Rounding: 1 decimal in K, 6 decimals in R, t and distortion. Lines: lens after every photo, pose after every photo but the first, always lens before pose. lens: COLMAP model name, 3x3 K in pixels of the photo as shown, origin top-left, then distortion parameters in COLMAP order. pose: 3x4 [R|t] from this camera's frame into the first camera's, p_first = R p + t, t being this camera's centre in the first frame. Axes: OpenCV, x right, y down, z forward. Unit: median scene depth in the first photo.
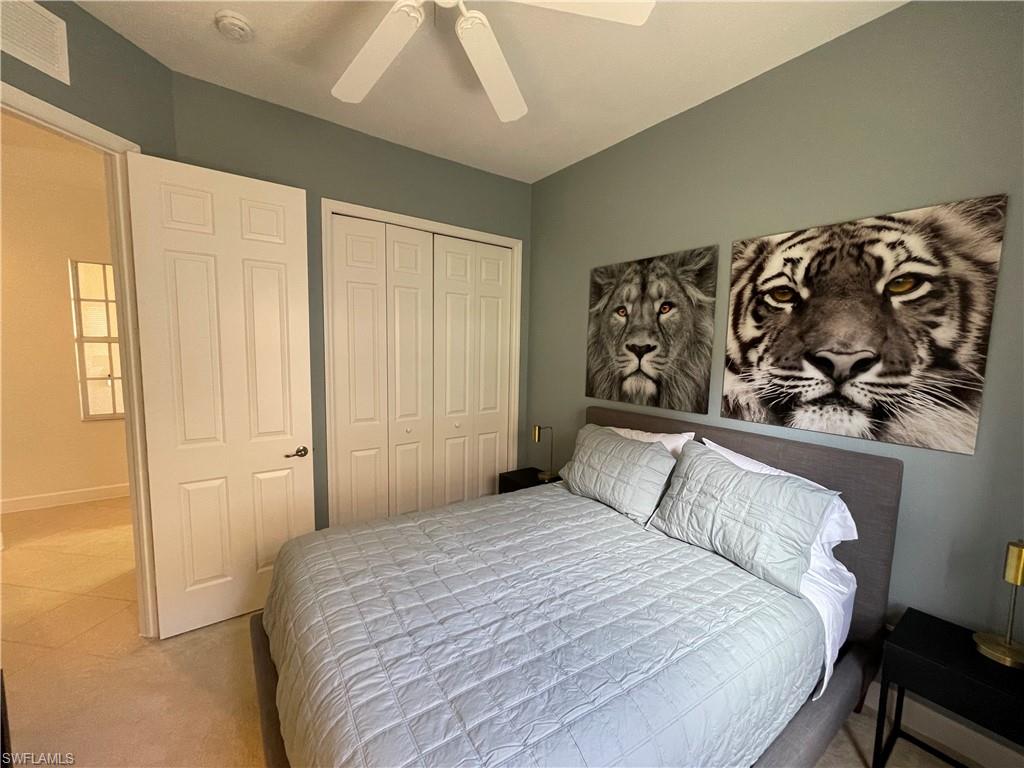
lens RADIAL K [[412.2, 0, 511.1], [0, 412.2, 386.9], [0, 0, 1]] dist [0.000429, 0.000765]
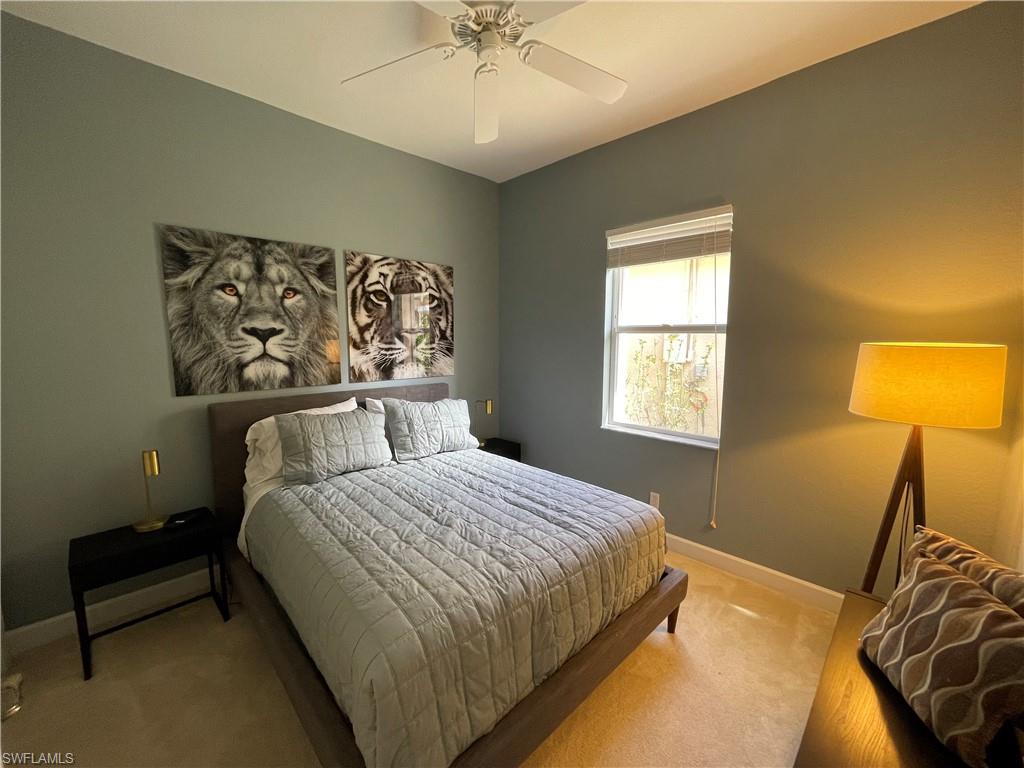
lens RADIAL K [[412.2, 0, 511.1], [0, 412.2, 386.9], [0, 0, 1]] dist [0.000429, 0.000765]
pose [[-0.139710, -0.145165, 0.979494, -0.893108], [0.091342, 0.983088, 0.158727, -0.081245], [-0.985971, 0.111645, -0.124087, 0.683592]]
